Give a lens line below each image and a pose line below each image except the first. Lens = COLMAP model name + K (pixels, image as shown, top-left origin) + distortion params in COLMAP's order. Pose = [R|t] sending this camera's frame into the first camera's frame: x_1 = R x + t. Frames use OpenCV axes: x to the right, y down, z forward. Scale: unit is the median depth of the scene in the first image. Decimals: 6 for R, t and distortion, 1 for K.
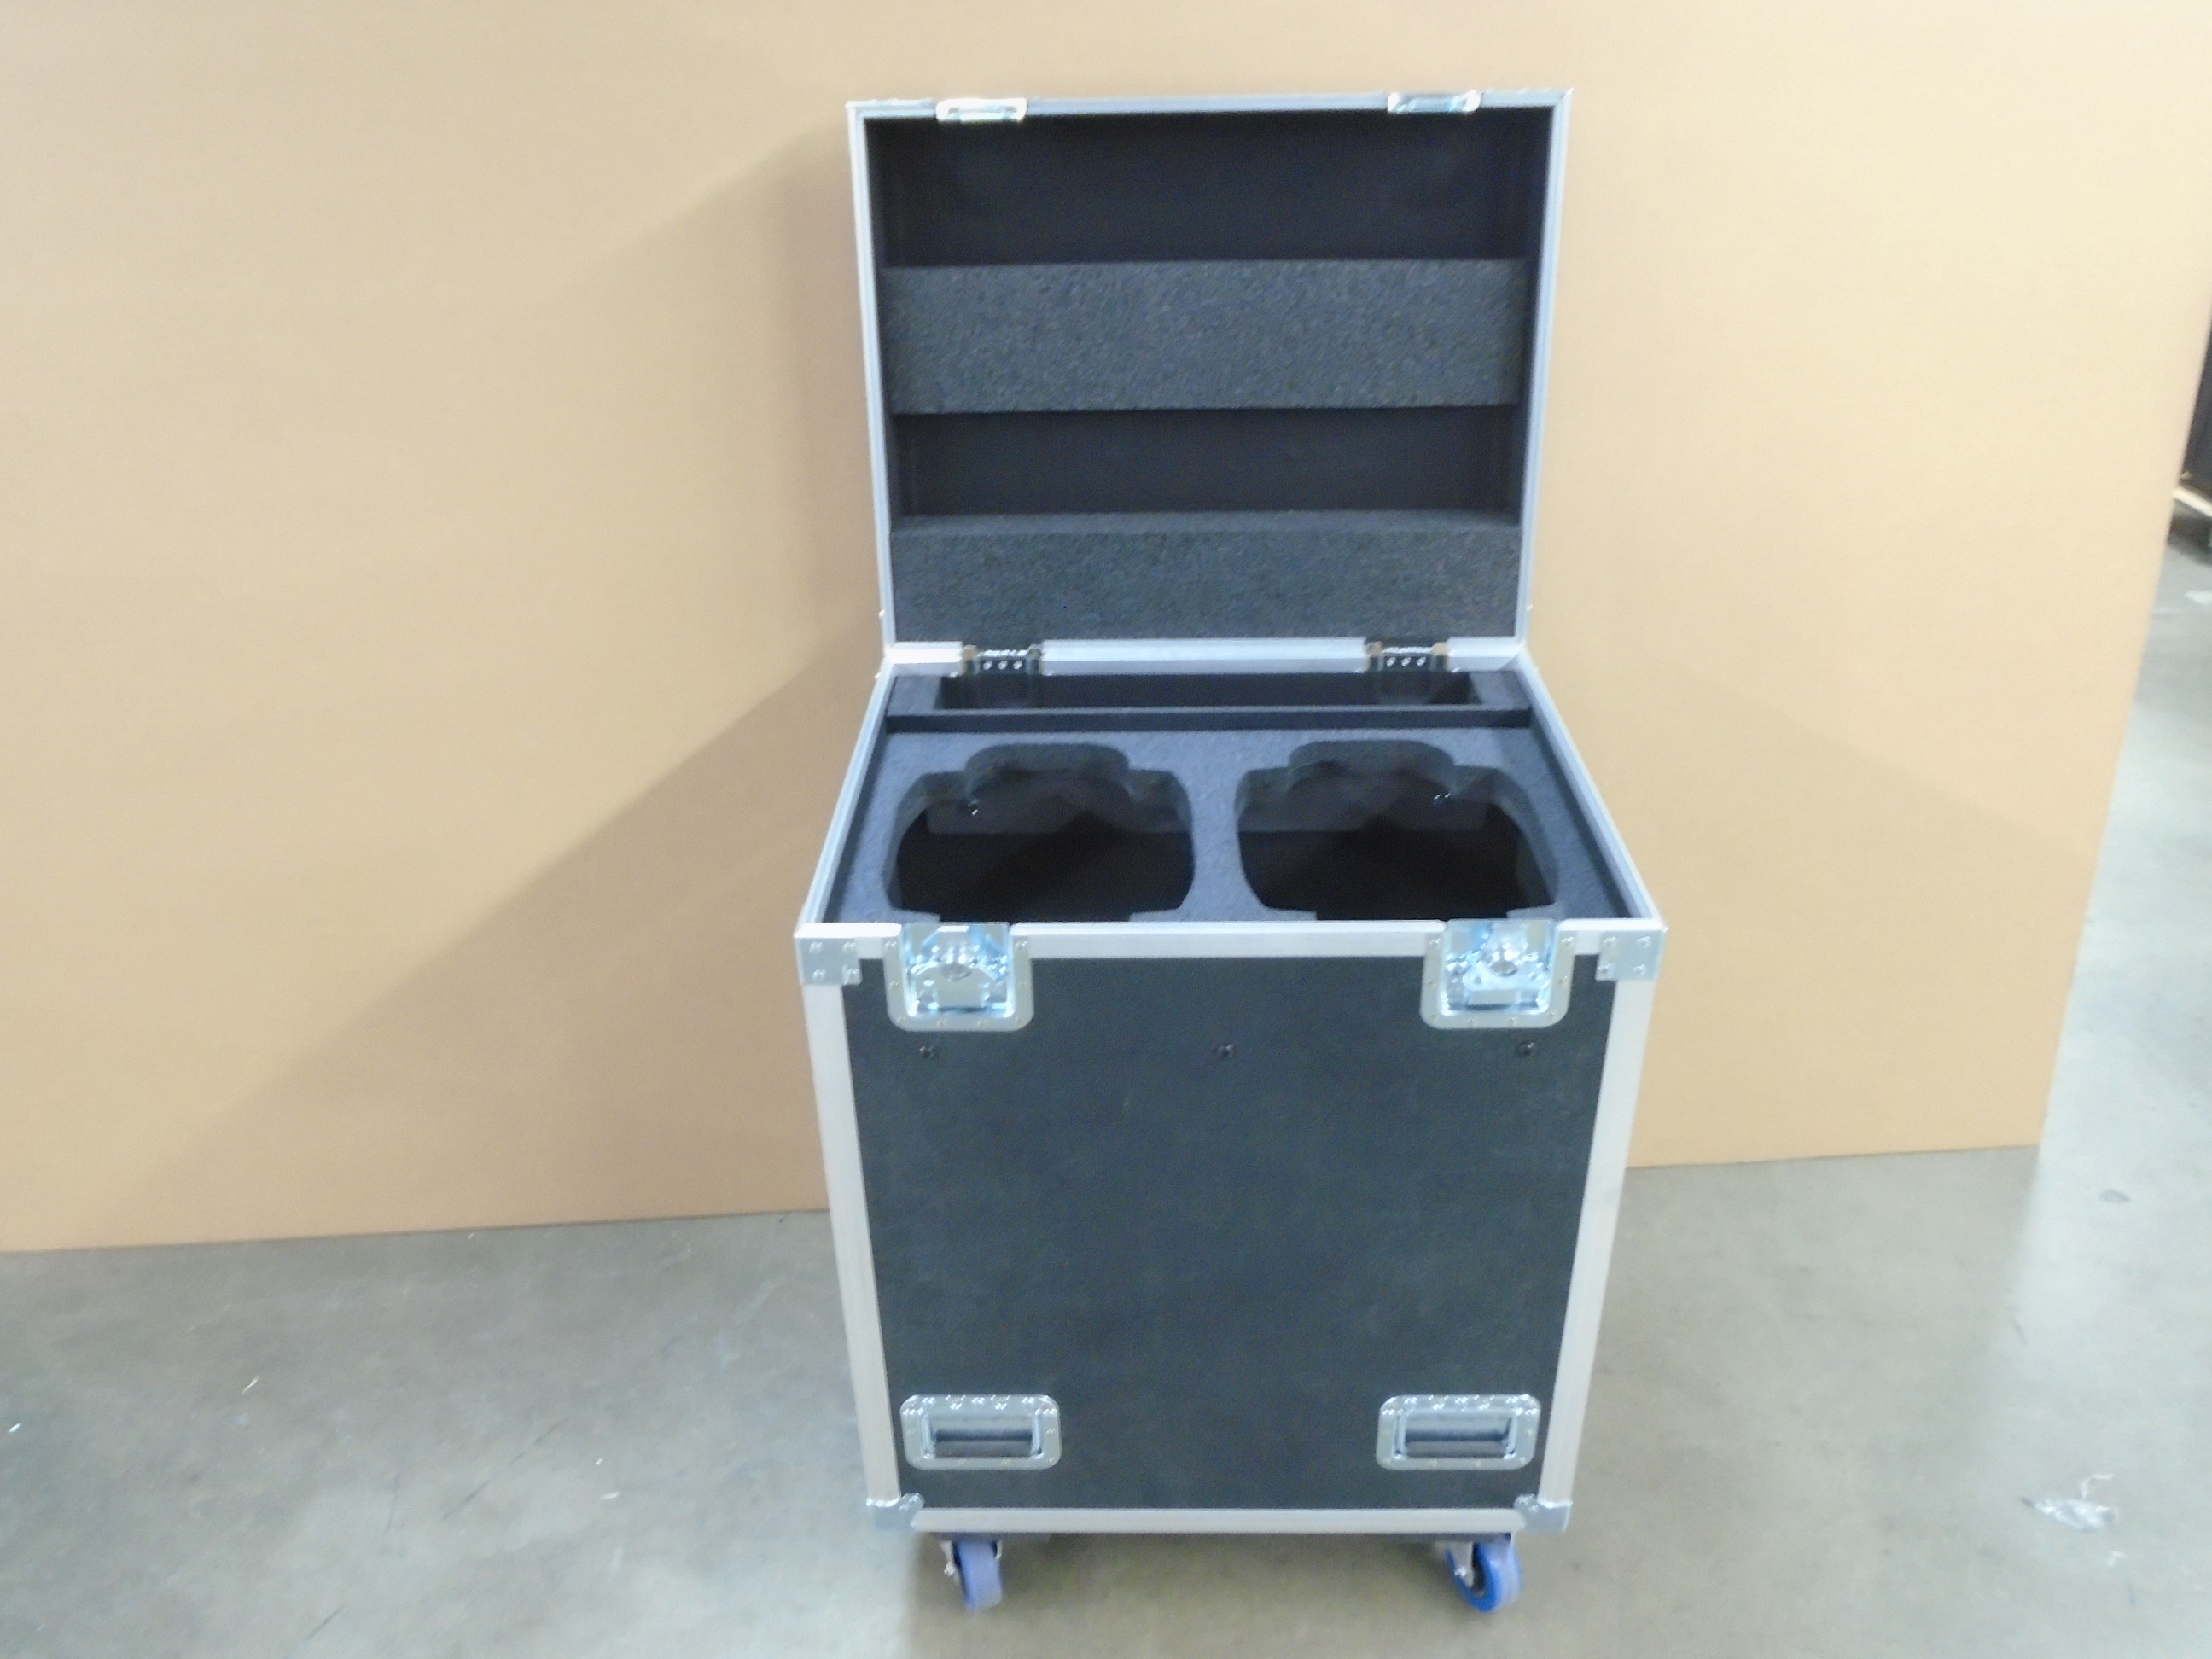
lens RADIAL K [[1714.1, 0, 1095.1], [0, 1714.1, 827.6], [0, 0, 1]] dist [-0.005128, 0.003029]
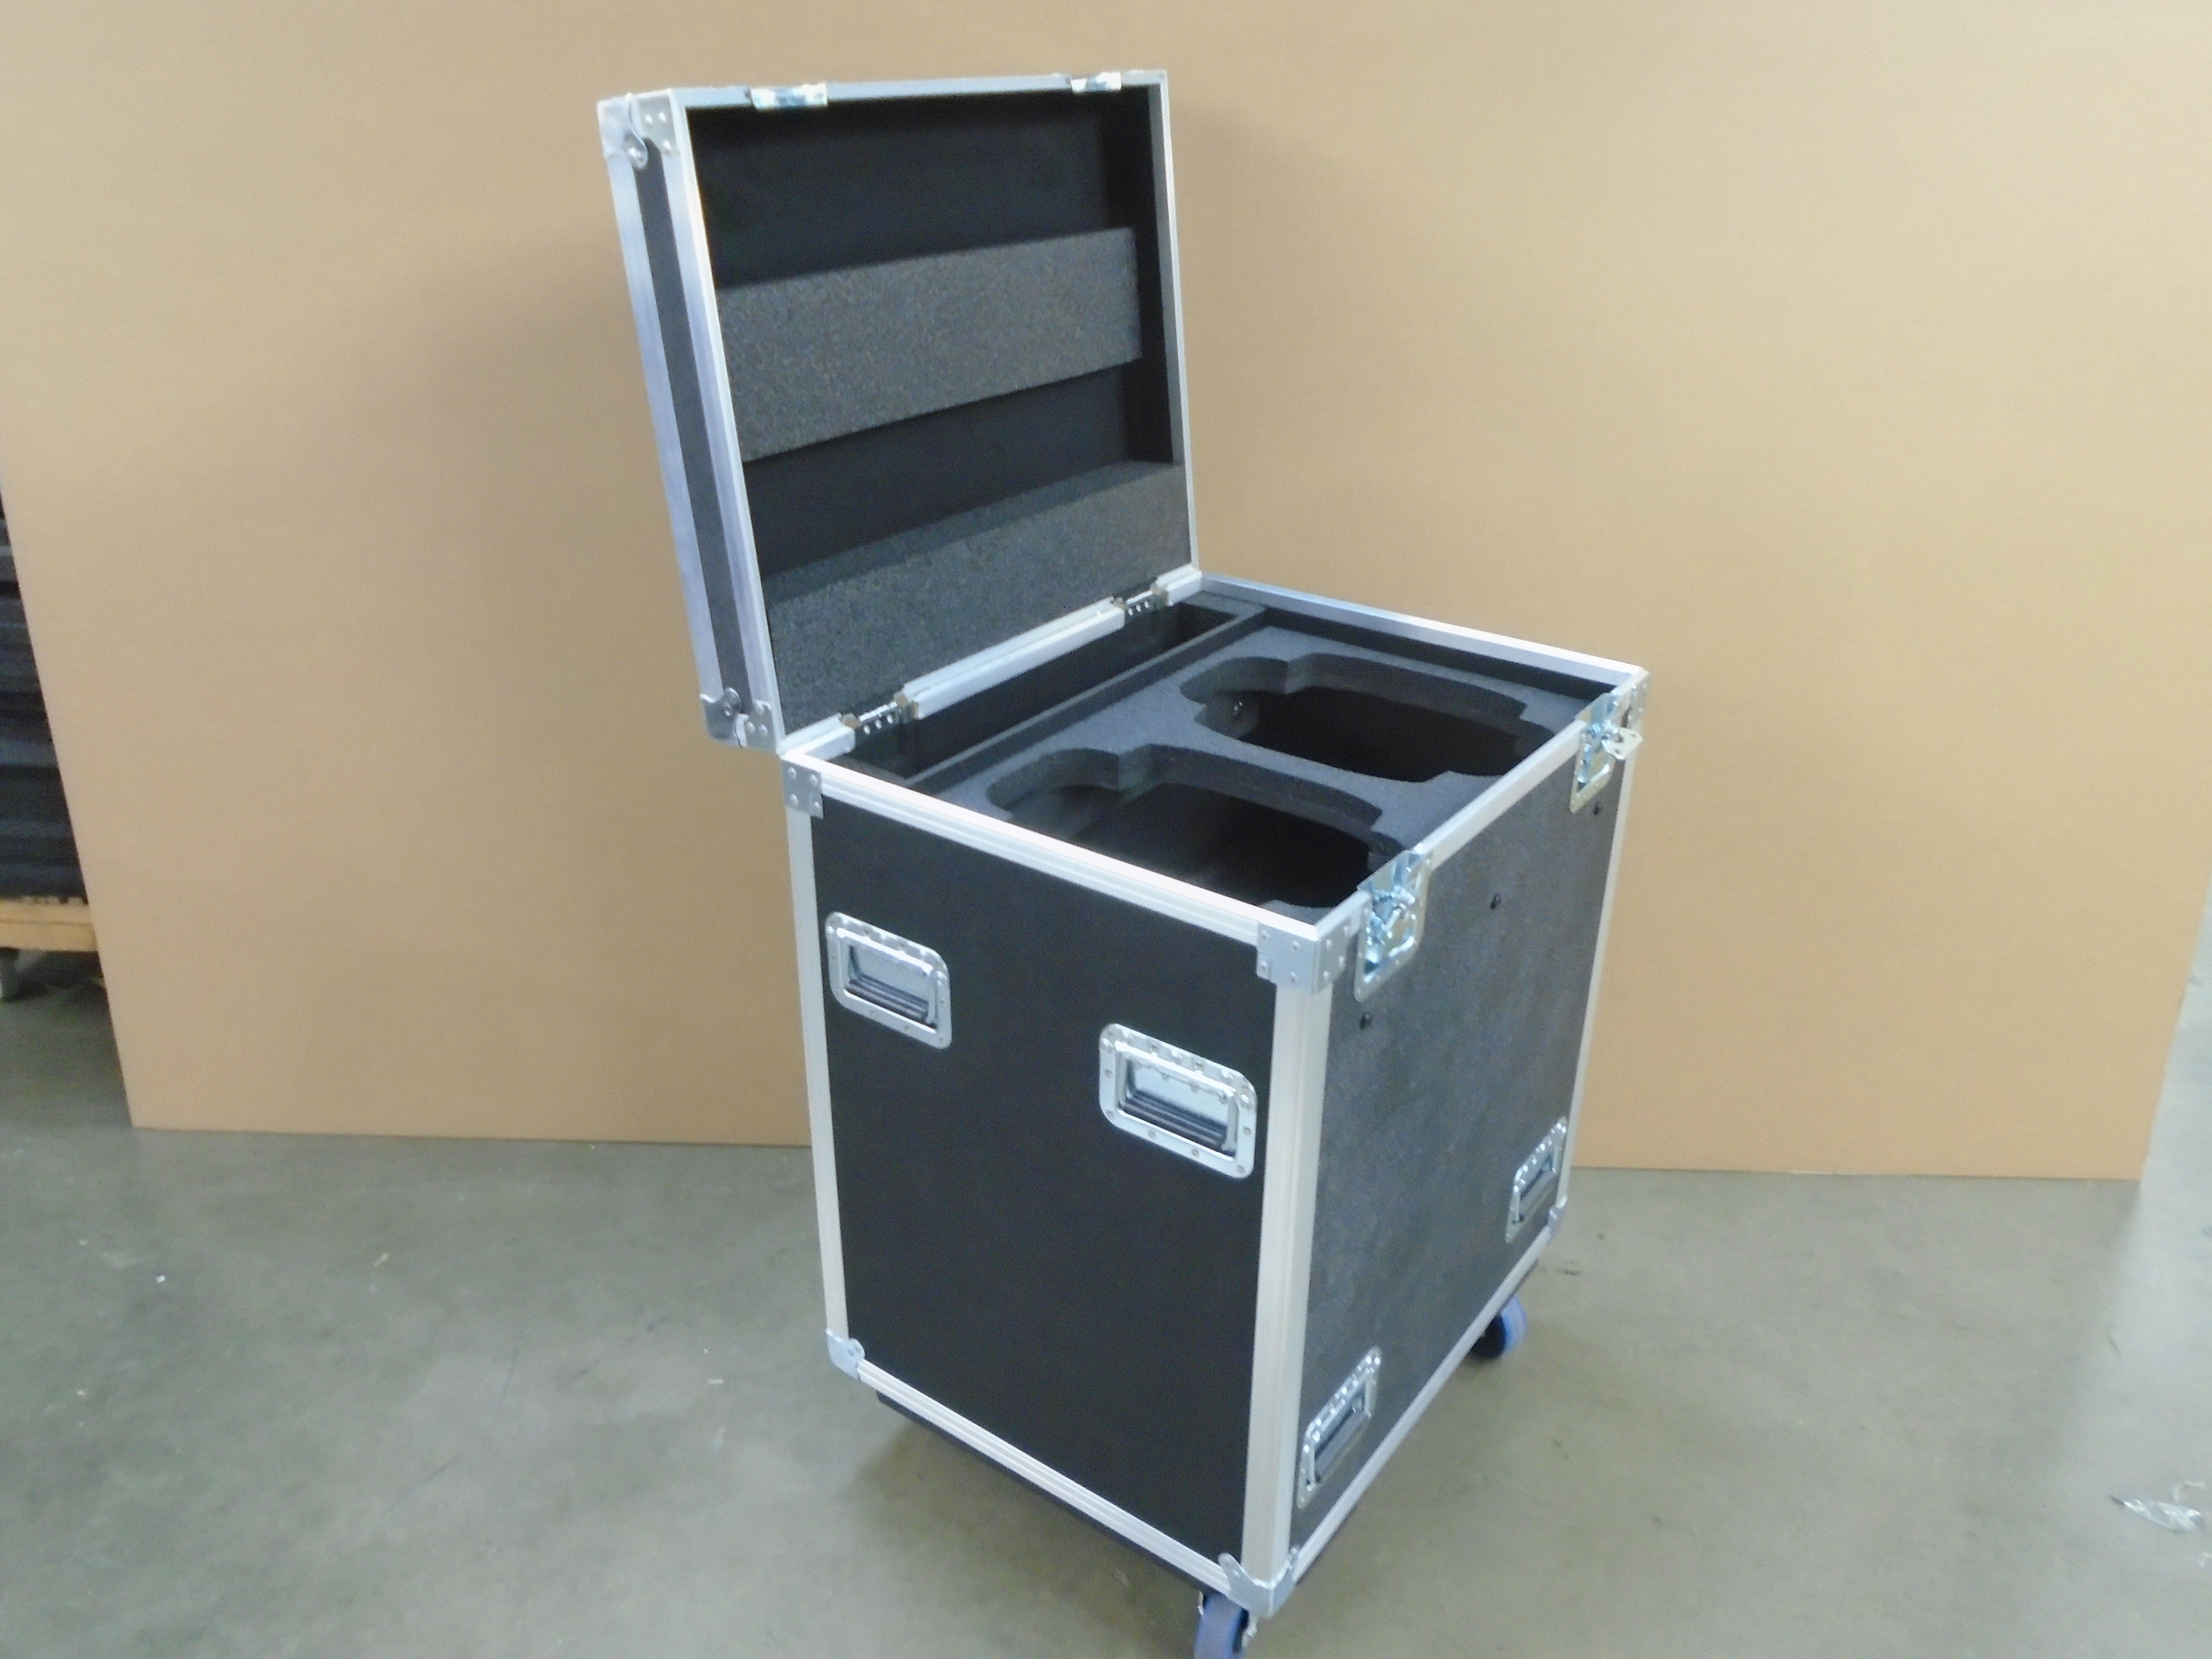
lens RADIAL K [[1705.0, 0, 1093.9], [0, 1705.0, 834.5], [0, 0, 1]] dist [-0.004201, 0.000897]
pose [[0.571467, -0.338076, 0.747750, -0.748398], [0.382108, 0.916012, 0.122125, -0.120189], [-0.726236, 0.215931, 0.652653, 0.399145]]
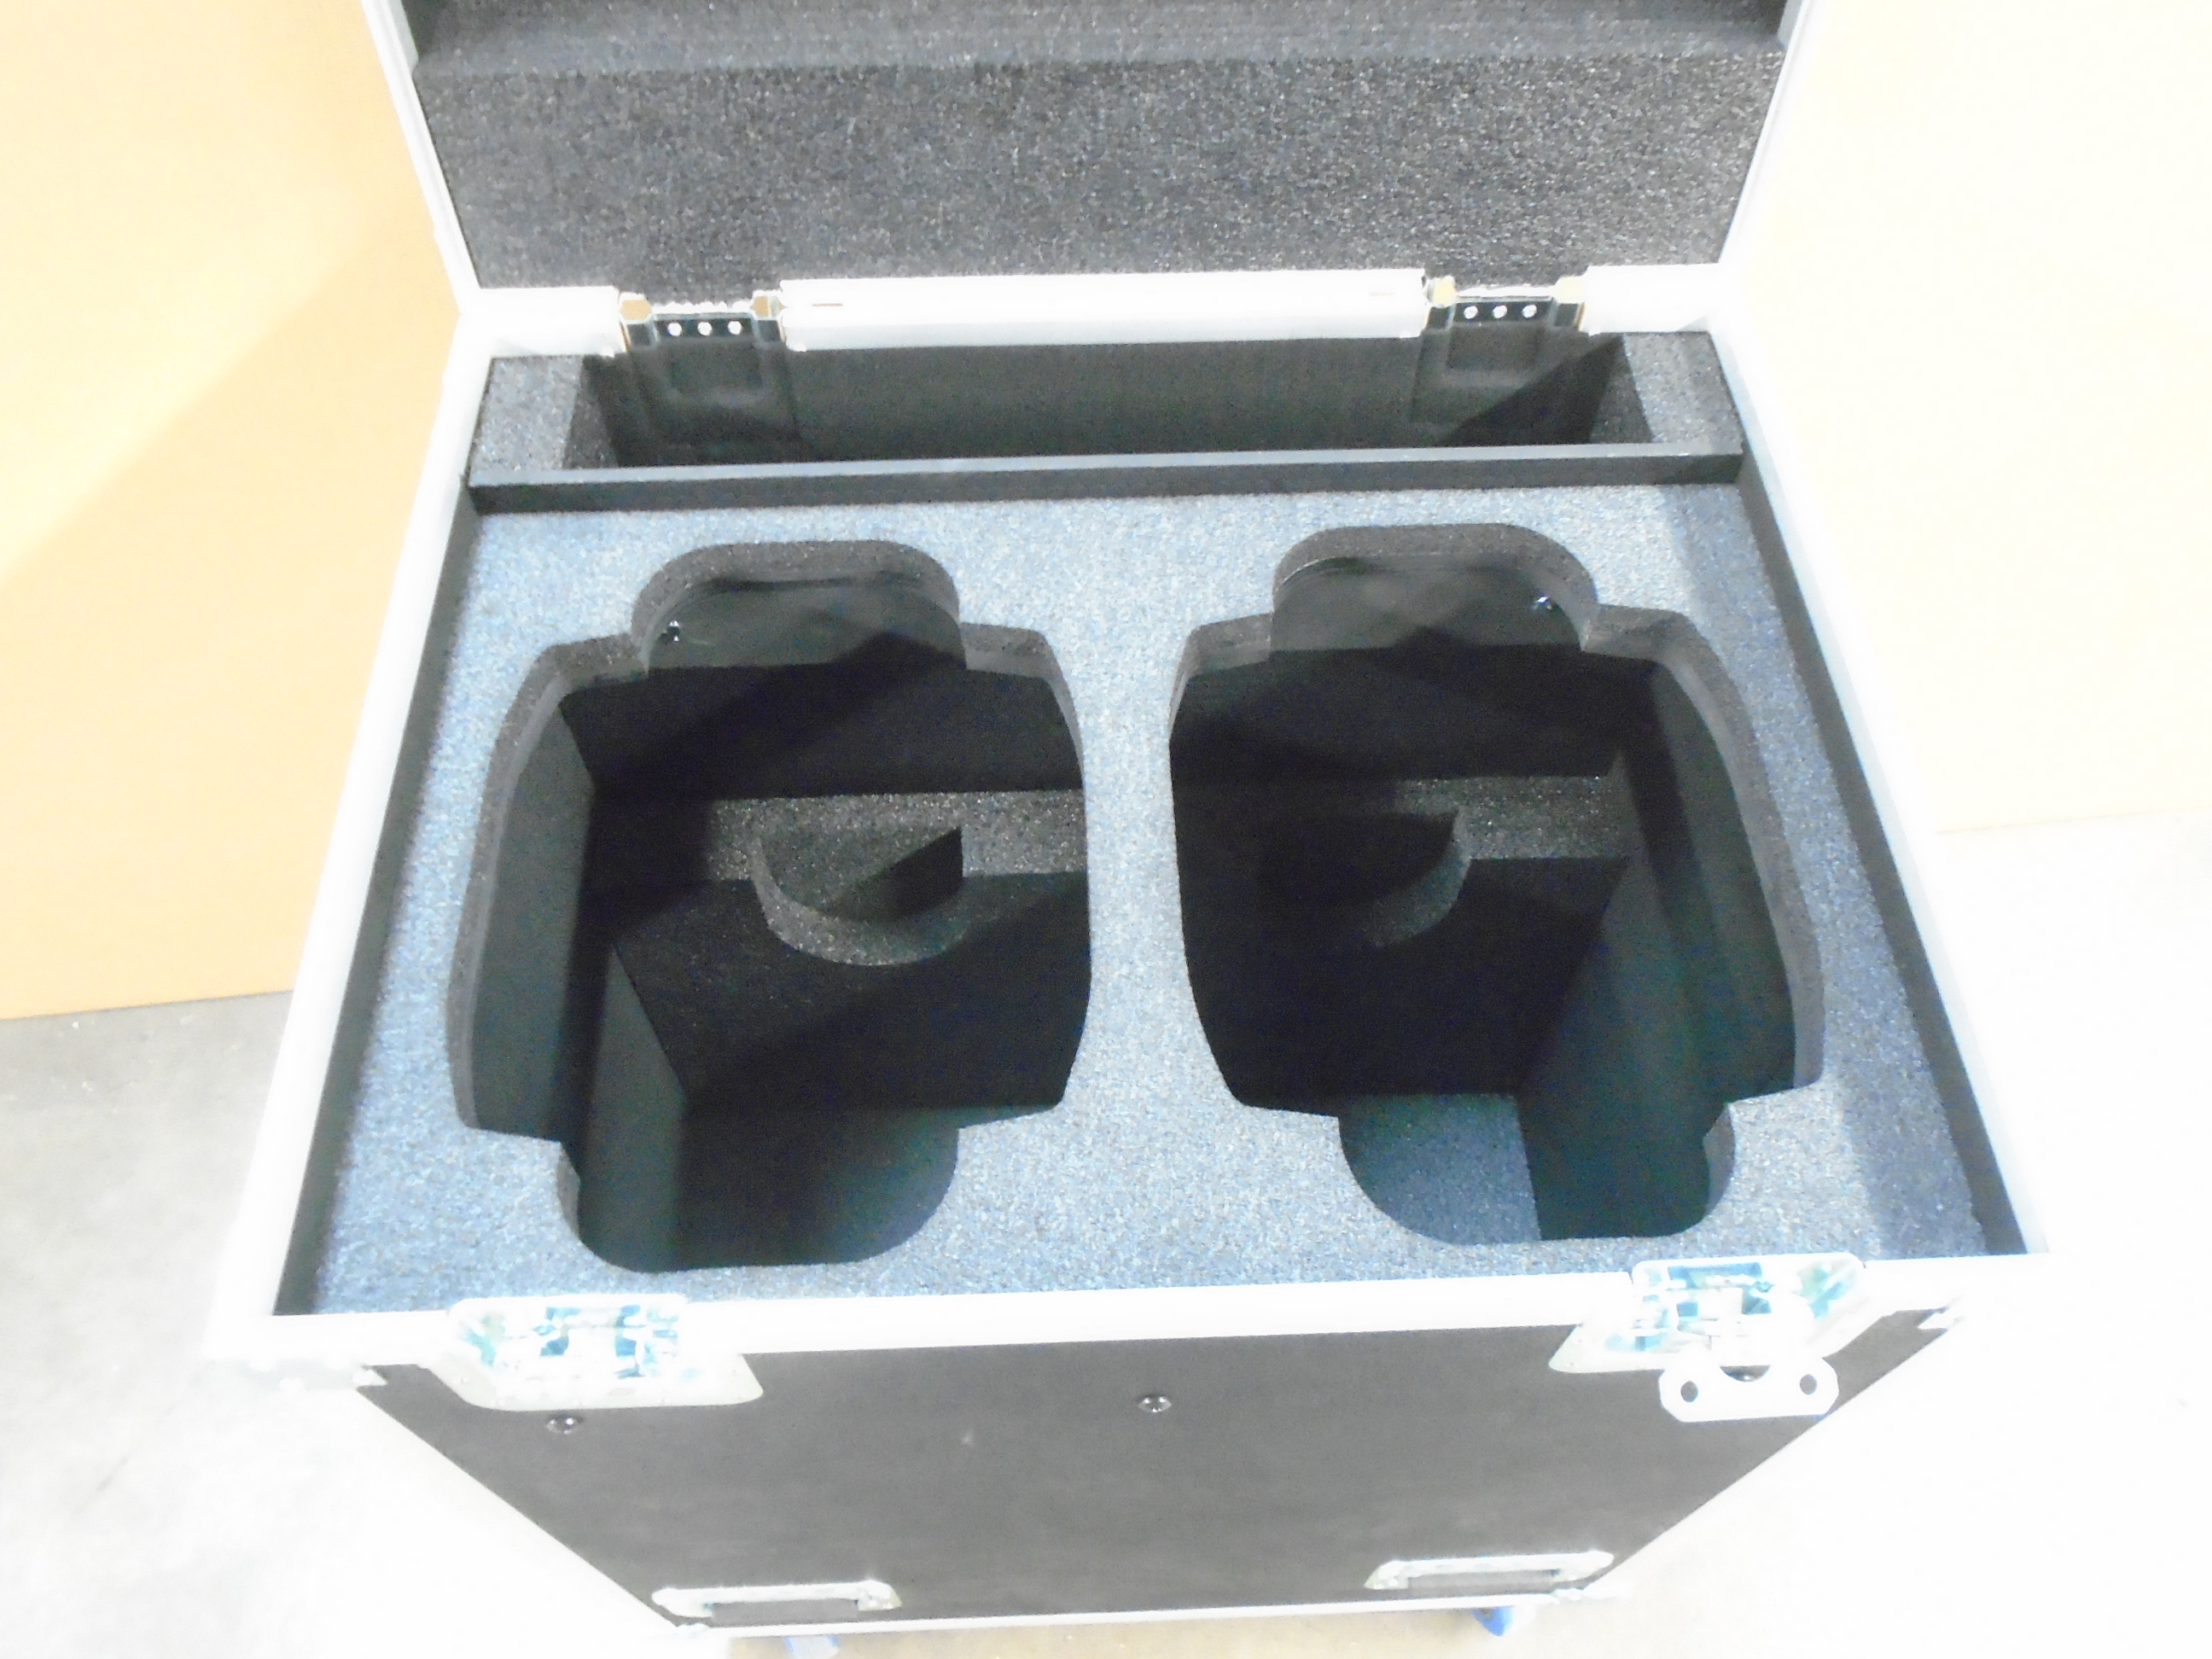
lens RADIAL K [[1705.0, 0, 1093.9], [0, 1705.0, 834.5], [0, 0, 1]] dist [-0.004201, 0.000897]
pose [[0.998197, -0.034671, 0.048994, 0.033762], [0.008157, 0.887078, 0.461548, -0.215552], [-0.059463, -0.460316, 0.885761, 0.539454]]
